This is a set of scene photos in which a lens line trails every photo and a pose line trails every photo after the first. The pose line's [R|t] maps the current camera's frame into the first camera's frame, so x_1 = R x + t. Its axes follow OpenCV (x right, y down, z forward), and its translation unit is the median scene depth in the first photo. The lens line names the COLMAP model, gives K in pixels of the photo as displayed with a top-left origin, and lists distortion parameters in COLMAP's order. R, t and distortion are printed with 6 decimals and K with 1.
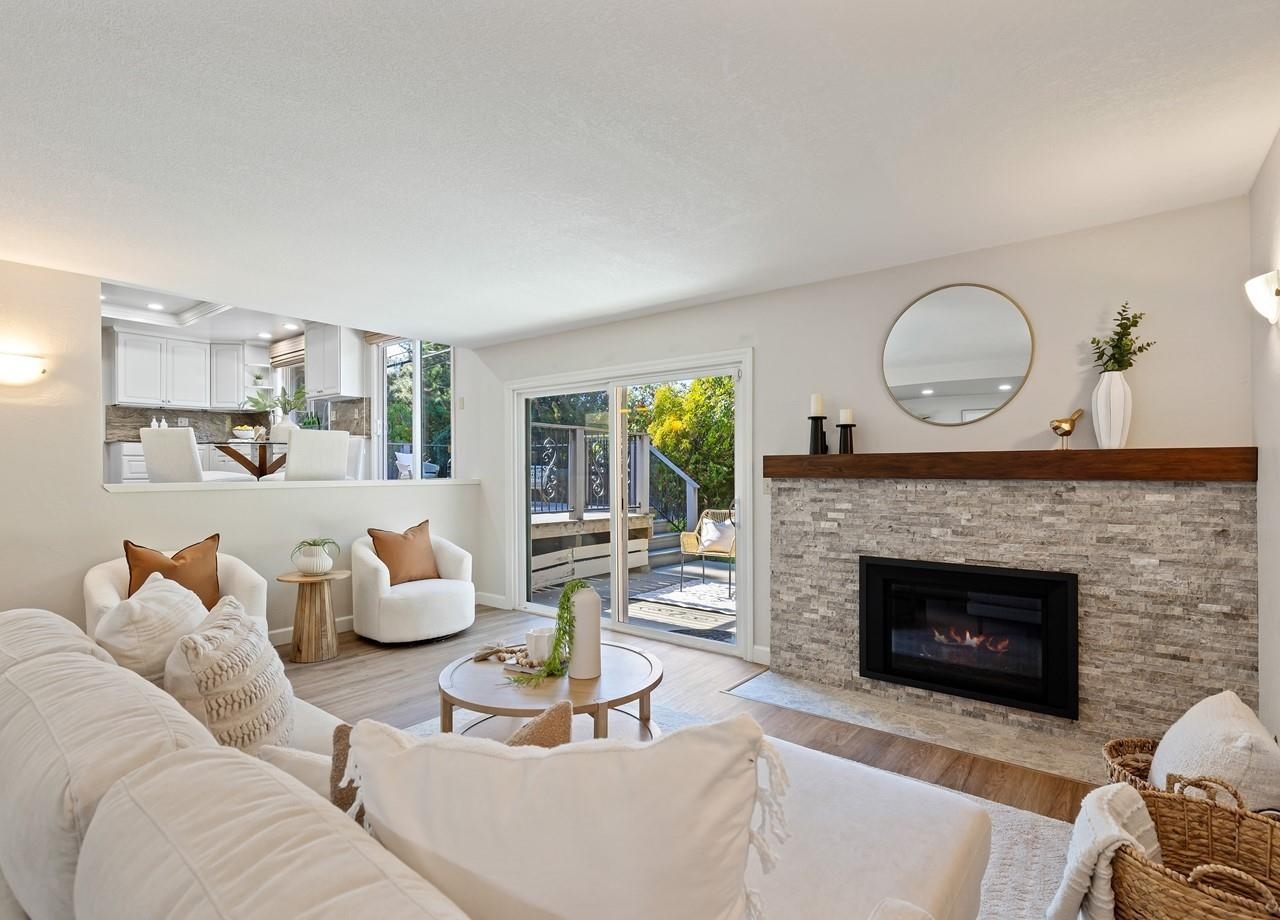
lens RADIAL K [[614.7, 0, 640.3], [0, 614.7, 464.6], [0, 0, 1]] dist [0.002827, -0.000352]
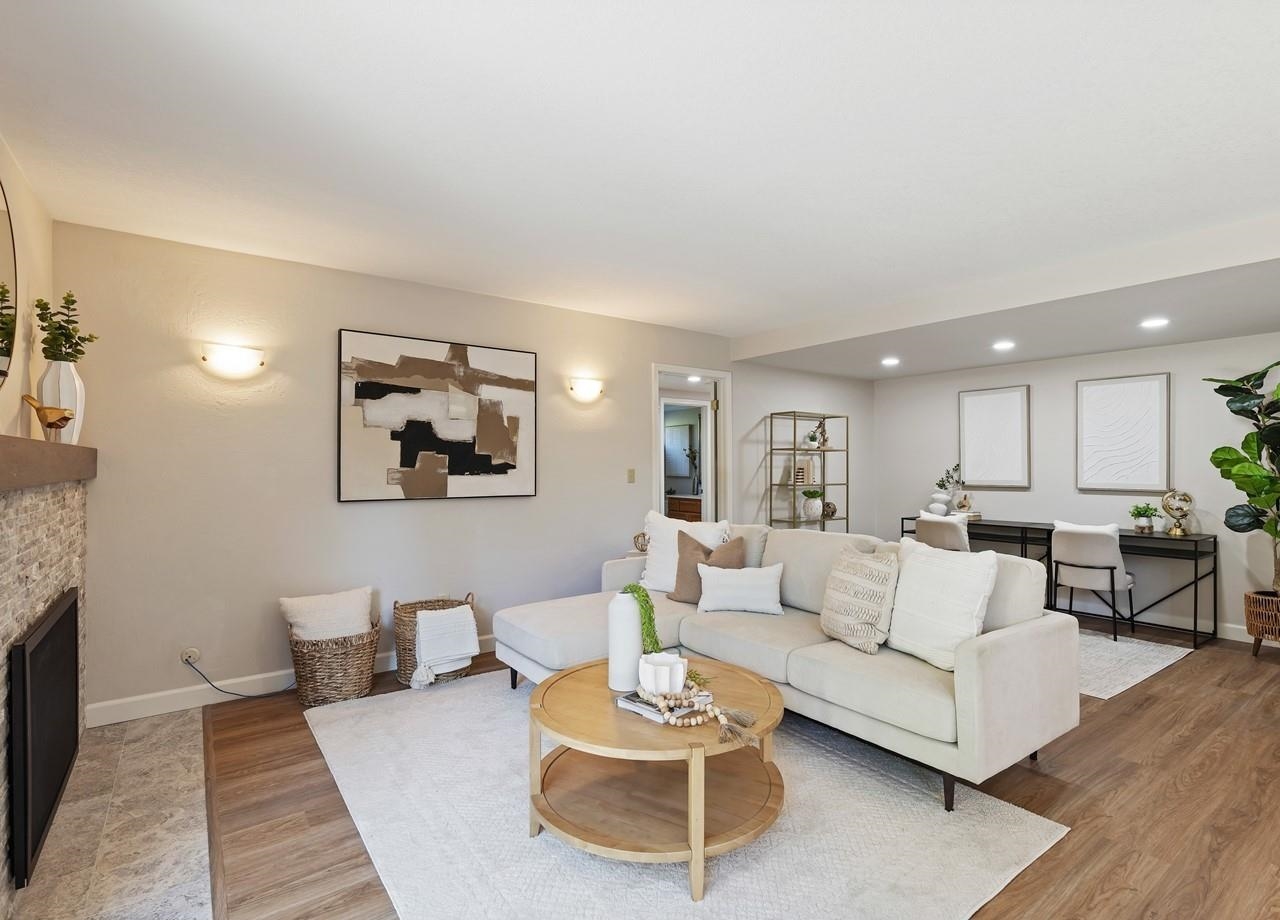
lens RADIAL K [[614.7, 0, 652.9], [0, 614.7, 458.9], [0, 0, 1]] dist [0.002827, -0.000352]
pose [[-0.962362, -0.003958, 0.271741, -0.261726], [-0.003795, 0.999992, 0.001125, -0.009580], [-0.271743, 0.000051, -0.962370, 1.289454]]
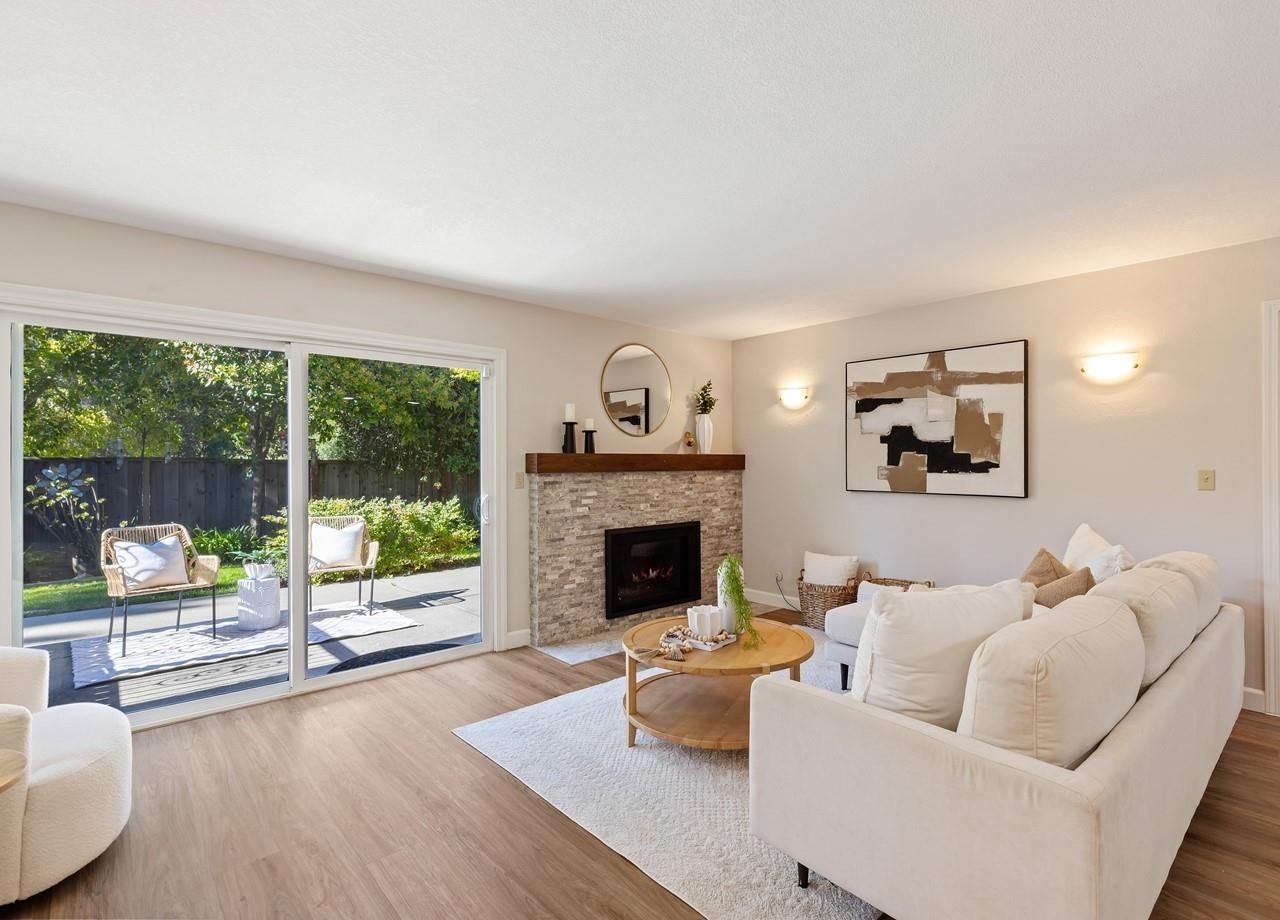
lens RADIAL K [[614.7, 0, 644.0], [0, 614.7, 462.9], [0, 0, 1]] dist [0.002827, -0.000352]
pose [[0.183755, 0.004386, 0.982962, -0.911523], [-0.000374, 0.999990, -0.004392, 0.008261], [-0.982972, 0.000440, 0.183755, 0.652922]]
